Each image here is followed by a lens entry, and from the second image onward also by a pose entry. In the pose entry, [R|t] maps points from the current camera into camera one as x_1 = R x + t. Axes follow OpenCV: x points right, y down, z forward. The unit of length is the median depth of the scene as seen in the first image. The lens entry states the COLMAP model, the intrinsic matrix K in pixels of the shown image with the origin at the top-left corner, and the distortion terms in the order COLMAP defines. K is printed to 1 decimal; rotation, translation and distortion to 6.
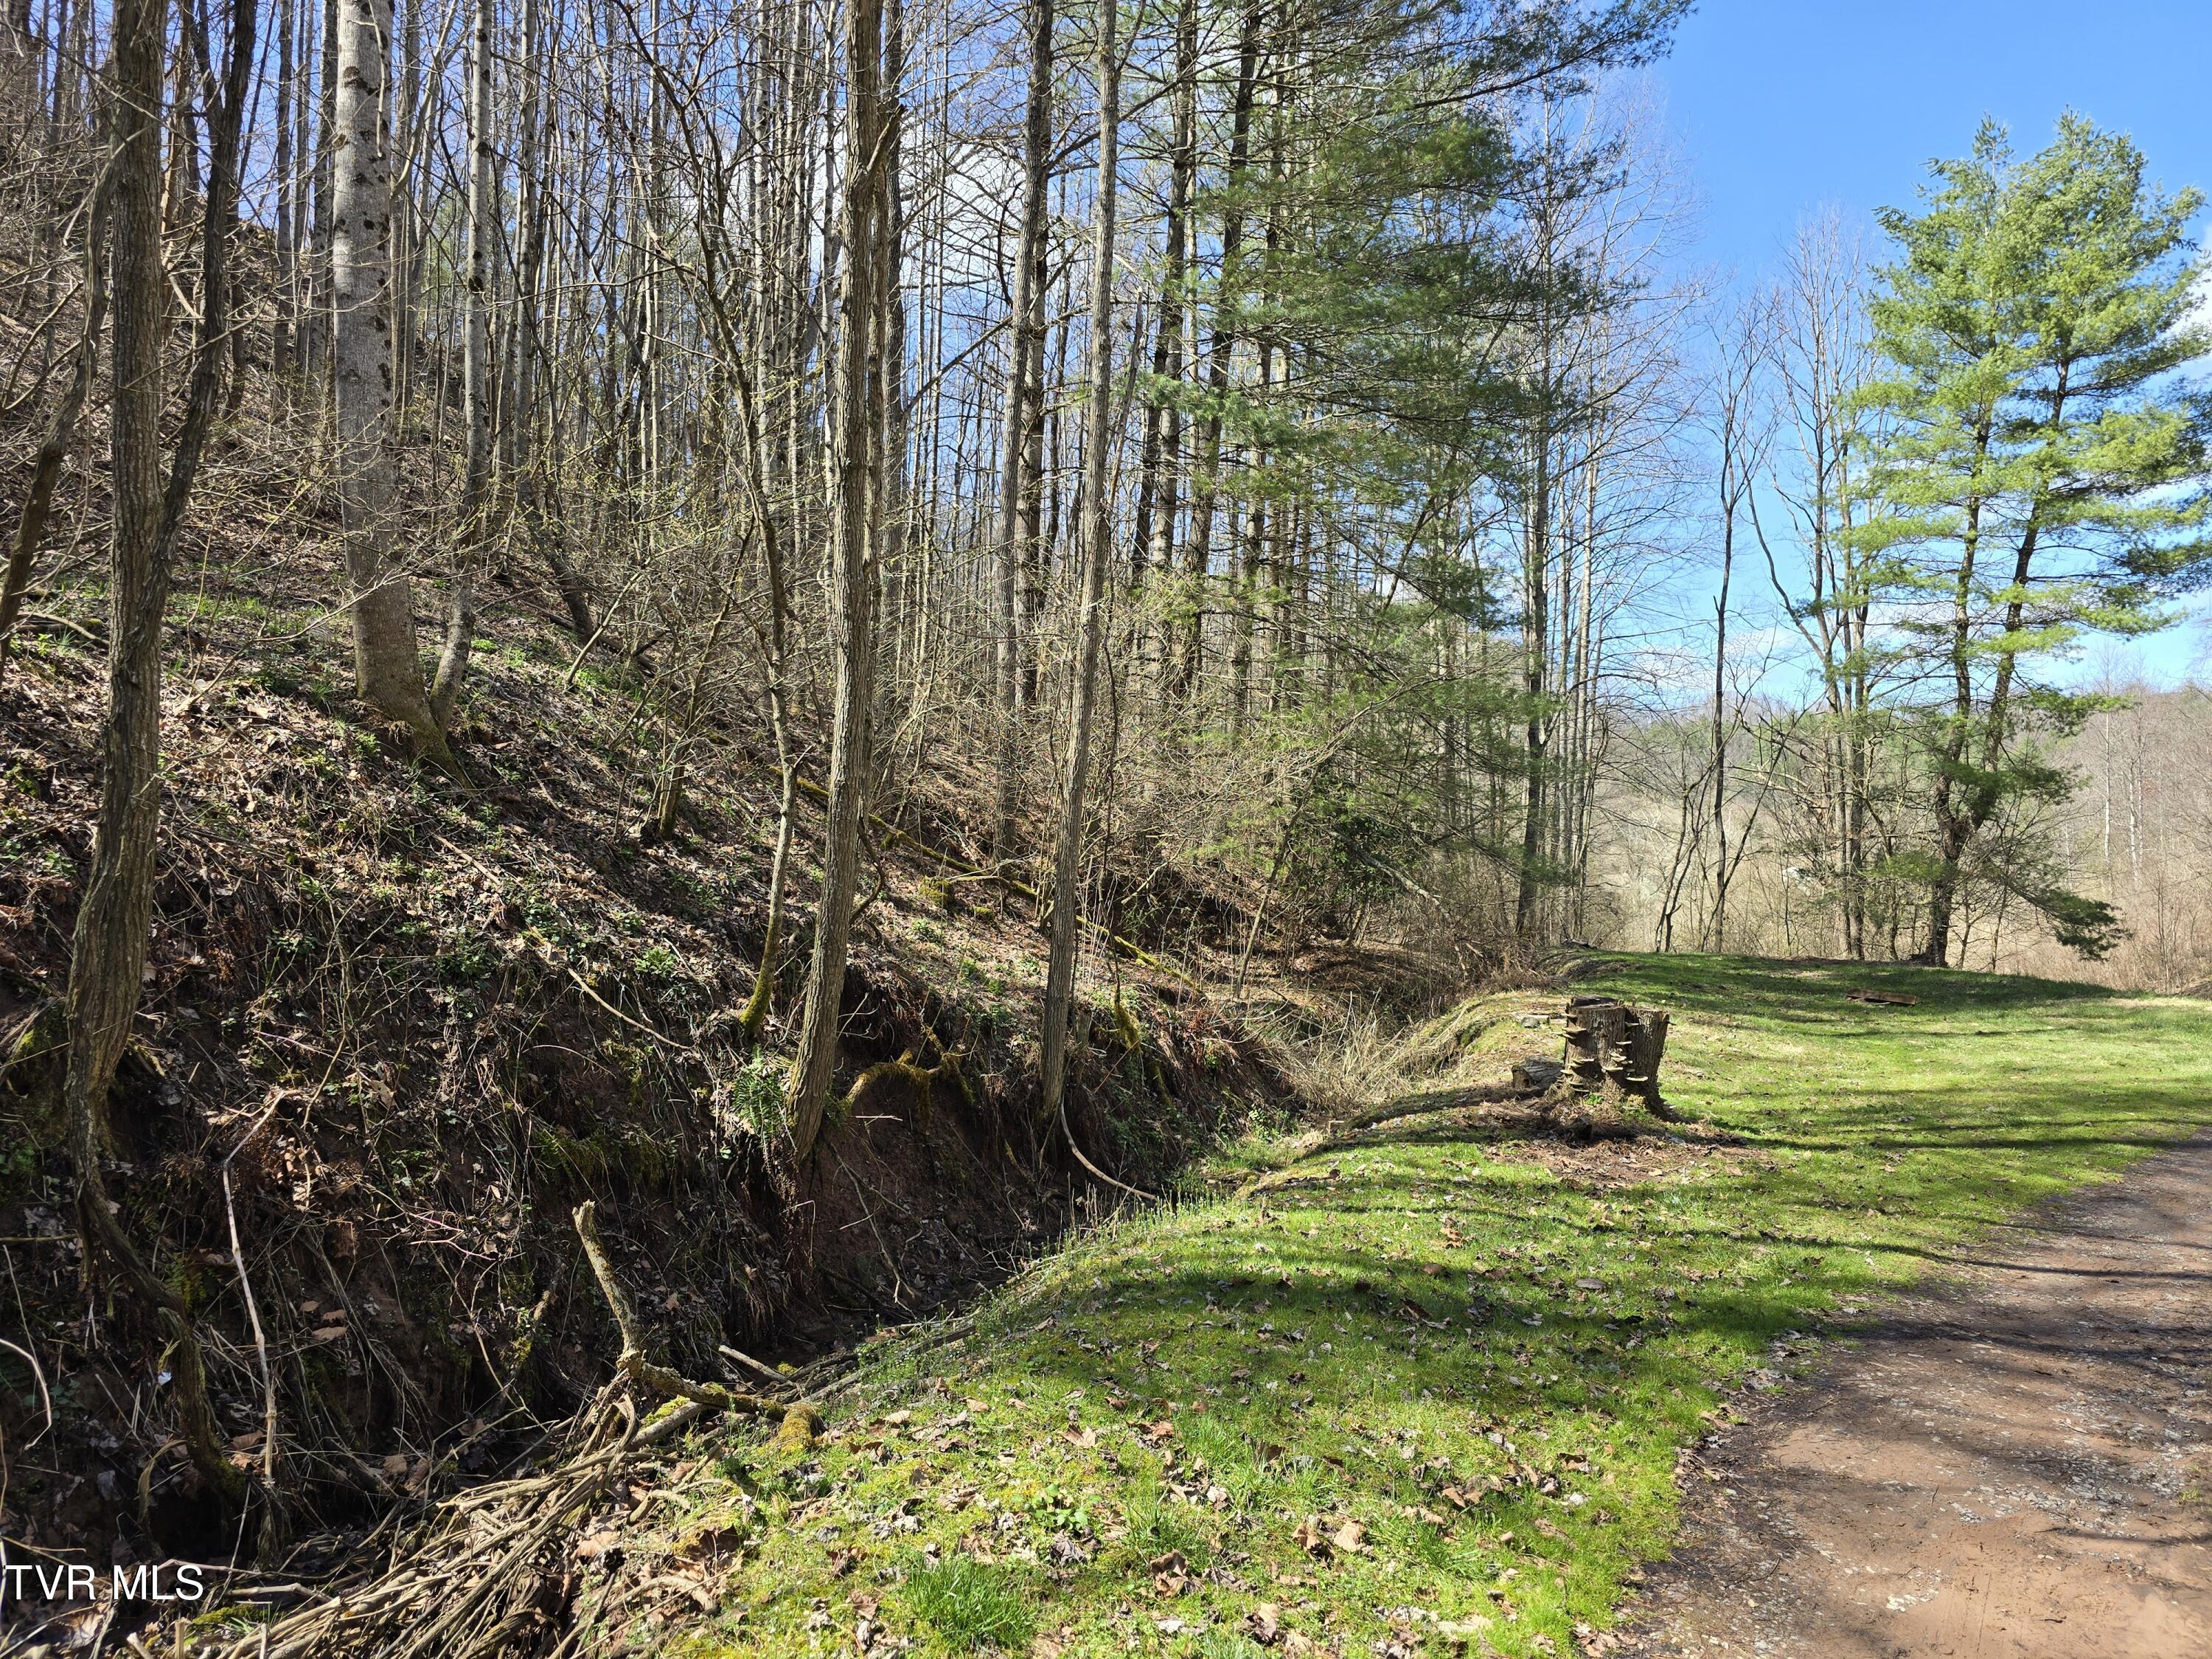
lens RADIAL K [[1477.6, 0, 1092.4], [0, 1477.6, 814.5], [0, 0, 1]] dist [0.053990, -0.047621]
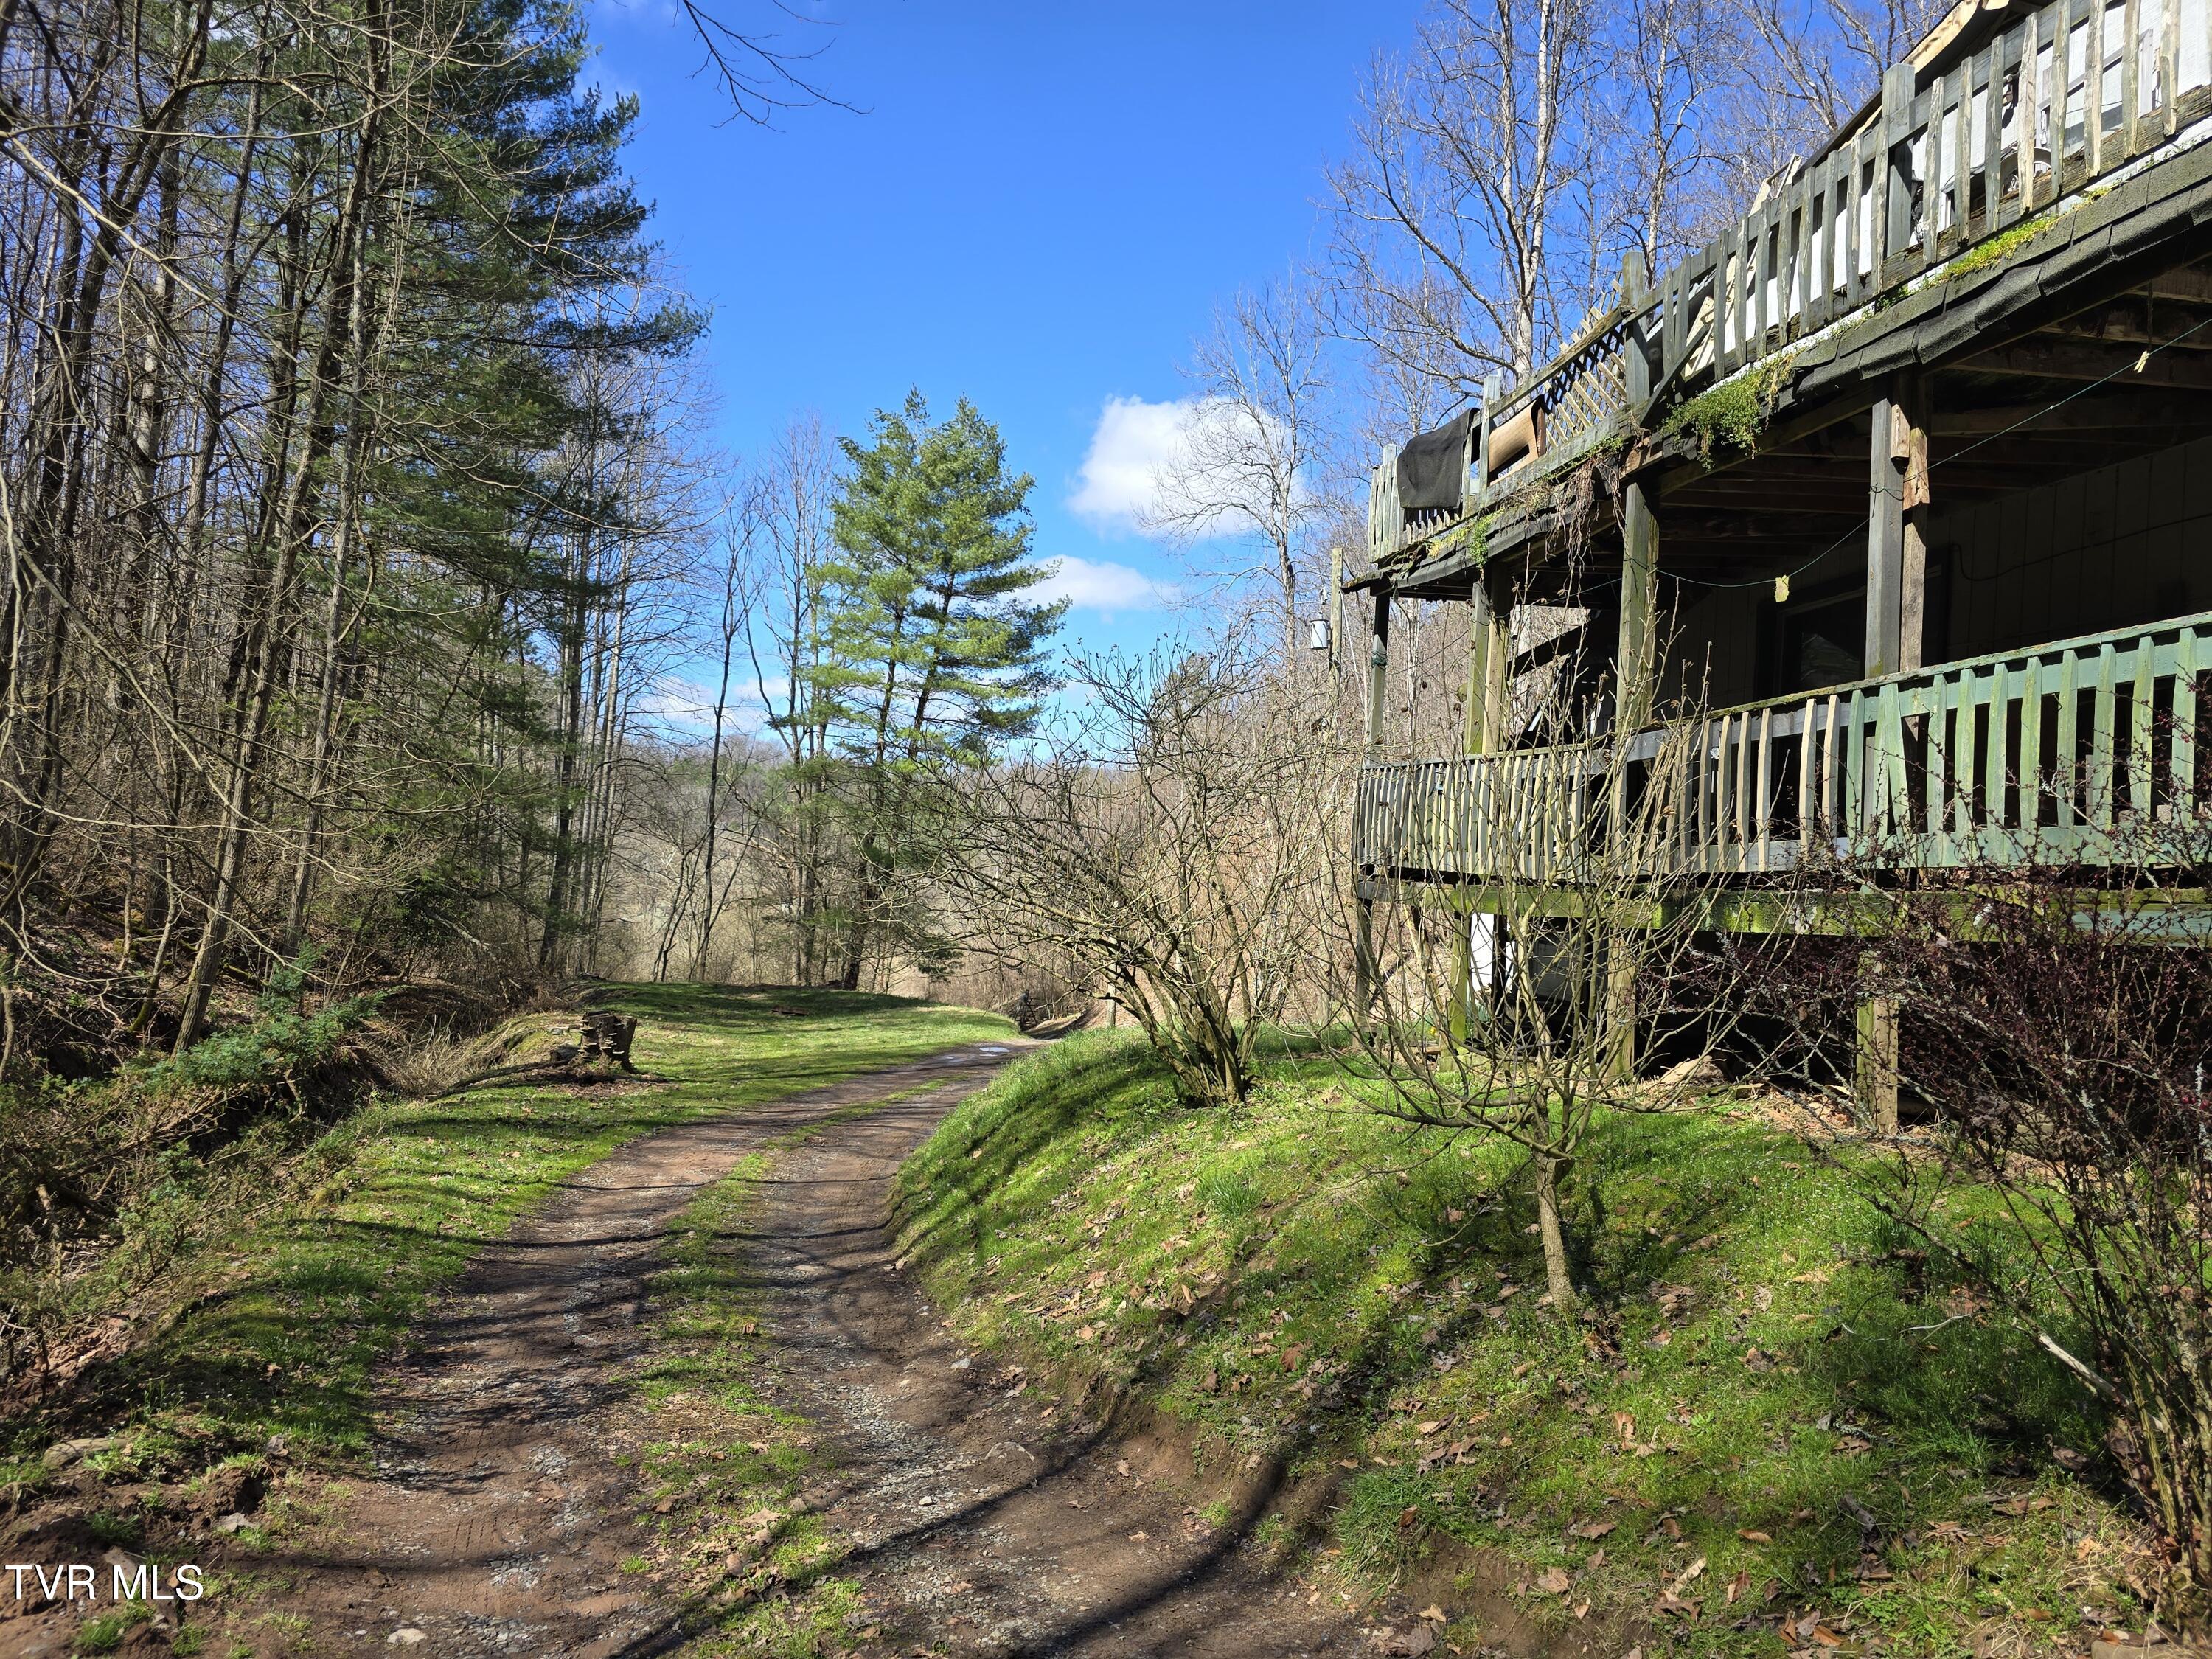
lens RADIAL K [[1477.6, 0, 1142.5], [0, 1477.6, 845.6], [0, 0, 1]] dist [0.053990, -0.047621]
pose [[0.784605, 0.048758, 0.618075, -0.104116], [-0.050521, 0.998616, -0.014645, -0.032758], [-0.617934, -0.019735, 0.785983, -0.316879]]
